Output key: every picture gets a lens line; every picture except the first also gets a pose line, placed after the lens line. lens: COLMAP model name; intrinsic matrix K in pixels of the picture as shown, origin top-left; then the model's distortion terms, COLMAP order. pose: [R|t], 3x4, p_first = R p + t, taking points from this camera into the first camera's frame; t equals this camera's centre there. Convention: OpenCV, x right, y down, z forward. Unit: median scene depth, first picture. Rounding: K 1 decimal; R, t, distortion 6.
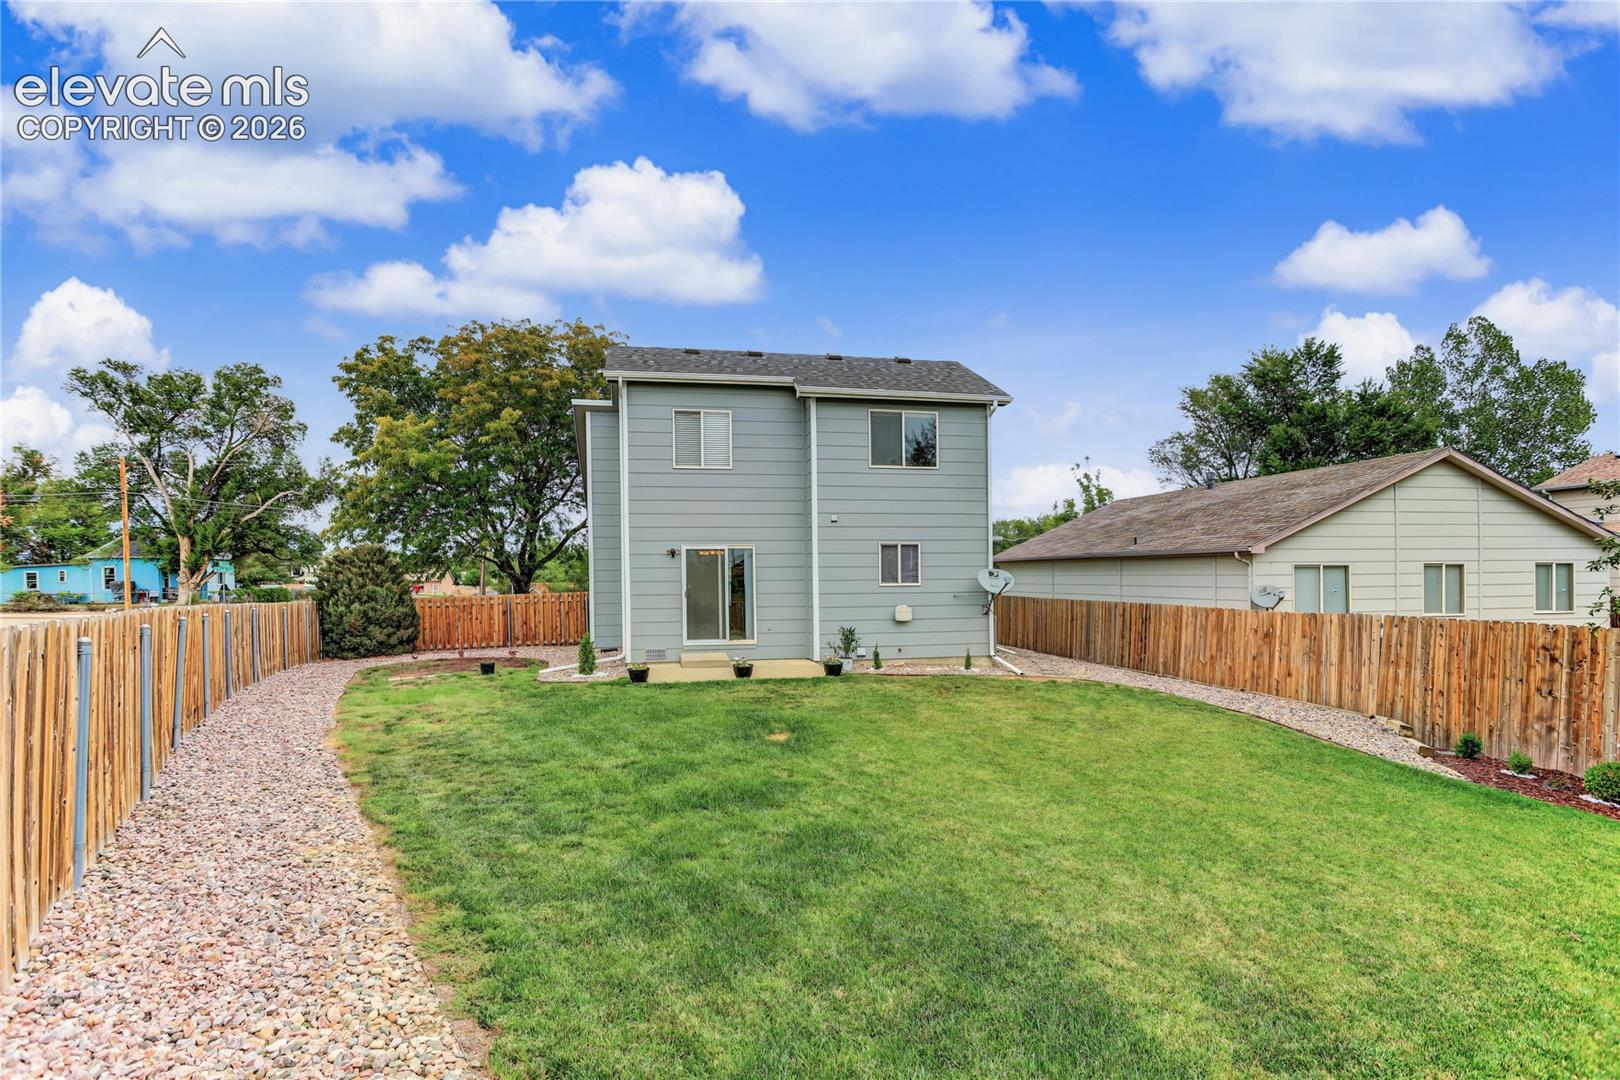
lens RADIAL K [[804.5, 0, 812.1], [0, 804.5, 558.2], [0, 0, 1]] dist [-0.057938, 0.028189]
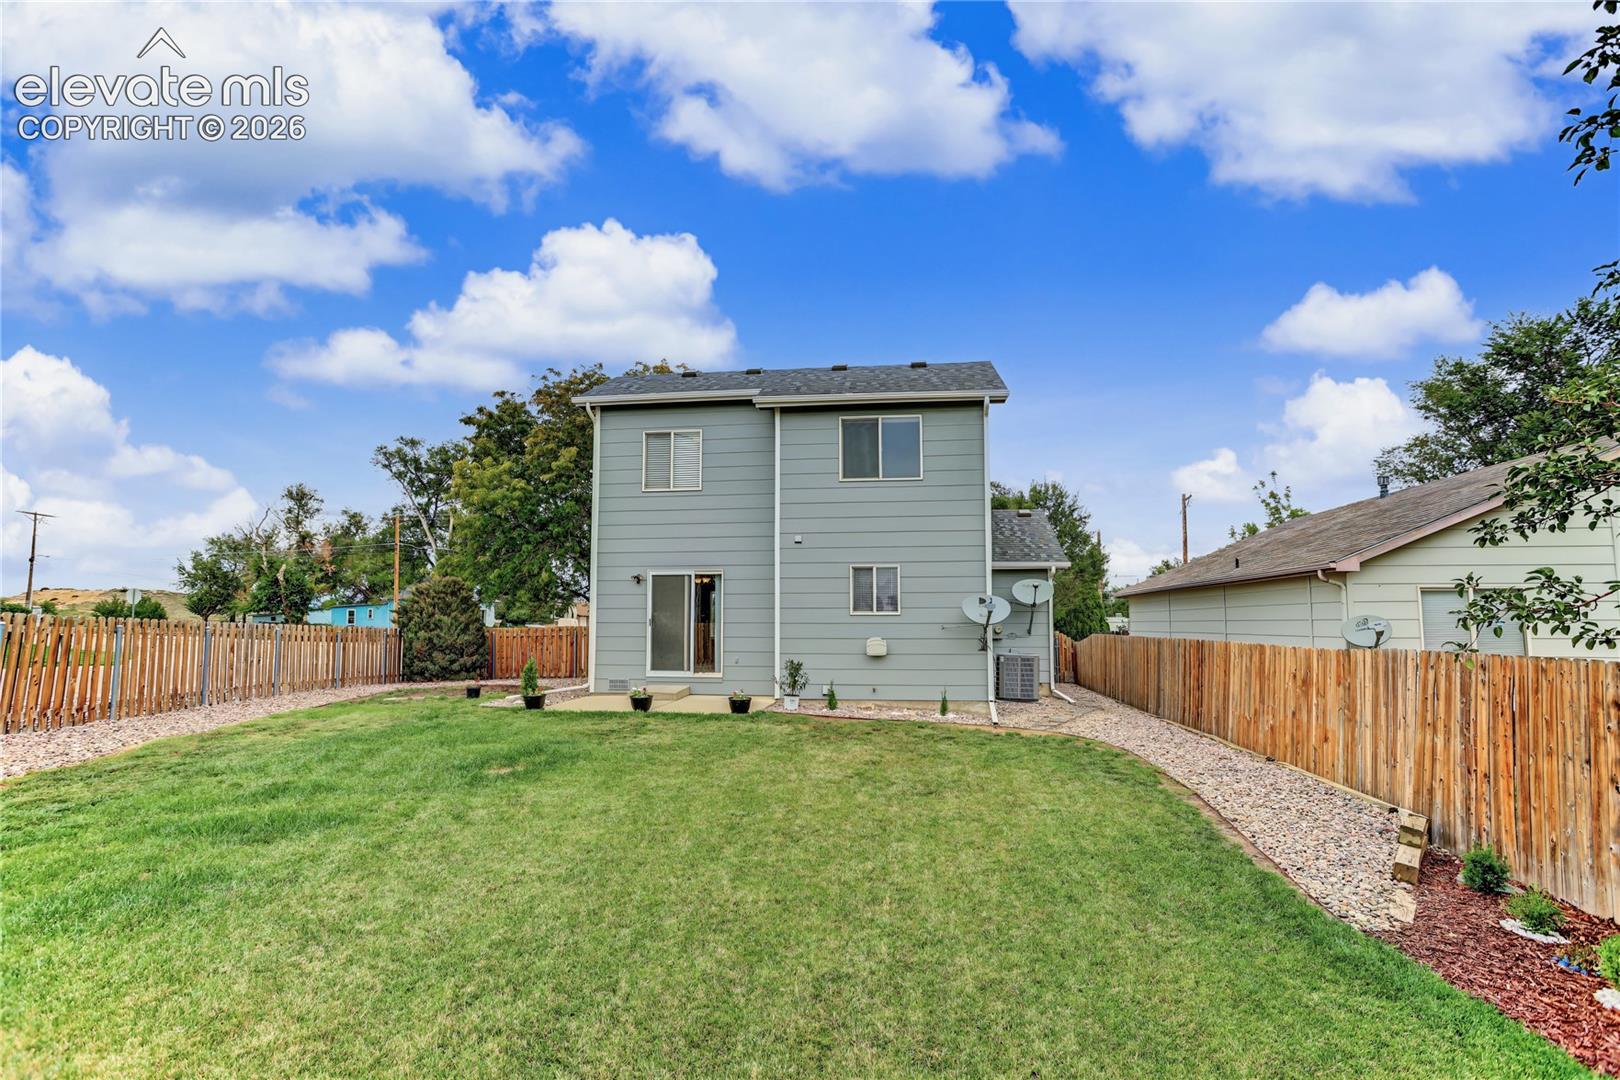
lens RADIAL K [[801.3, 0, 810.0], [0, 801.3, 540.0], [0, 0, 1]] dist [-0.058165, 0.027694]
pose [[0.945518, -0.025561, -0.324564, 0.328765], [-0.001331, 0.996601, -0.082364, 0.025163], [0.325566, 0.078308, 0.942271, 0.159678]]
